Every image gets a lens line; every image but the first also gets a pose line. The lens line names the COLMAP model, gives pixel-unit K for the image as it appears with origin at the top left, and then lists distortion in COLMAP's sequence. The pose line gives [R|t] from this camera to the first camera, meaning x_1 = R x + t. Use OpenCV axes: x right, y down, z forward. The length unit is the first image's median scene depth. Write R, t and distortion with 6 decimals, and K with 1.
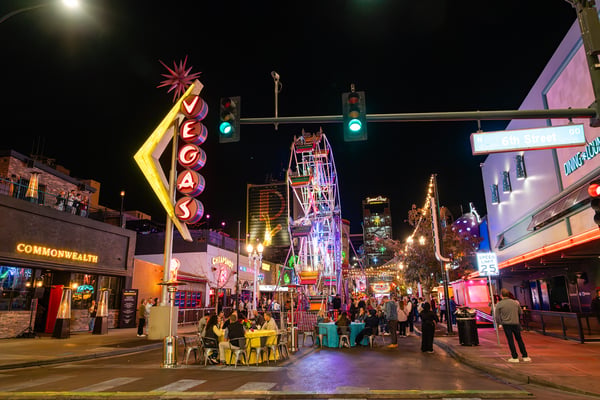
lens RADIAL K [[452.4, 0, 290.3], [0, 452.4, 200.5], [0, 0, 1]] dist [0.017480, 0.002407]
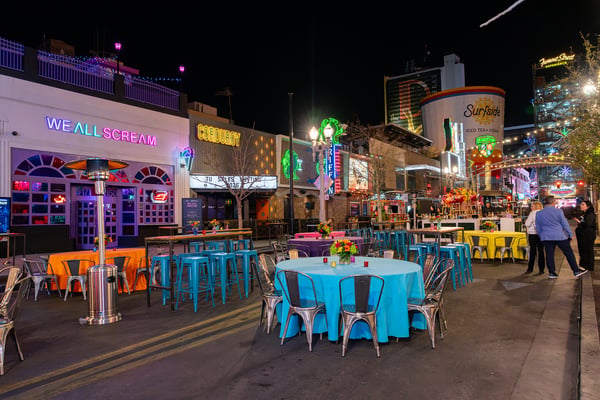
lens RADIAL K [[452.4, 0, 290.3], [0, 452.4, 200.5], [0, 0, 1]] dist [0.017480, 0.002407]
pose [[0.934014, -0.026004, -0.356288, 0.098383], [0.091826, 0.981312, 0.169101, 0.083640], [0.345232, -0.190659, 0.918947, 0.362473]]
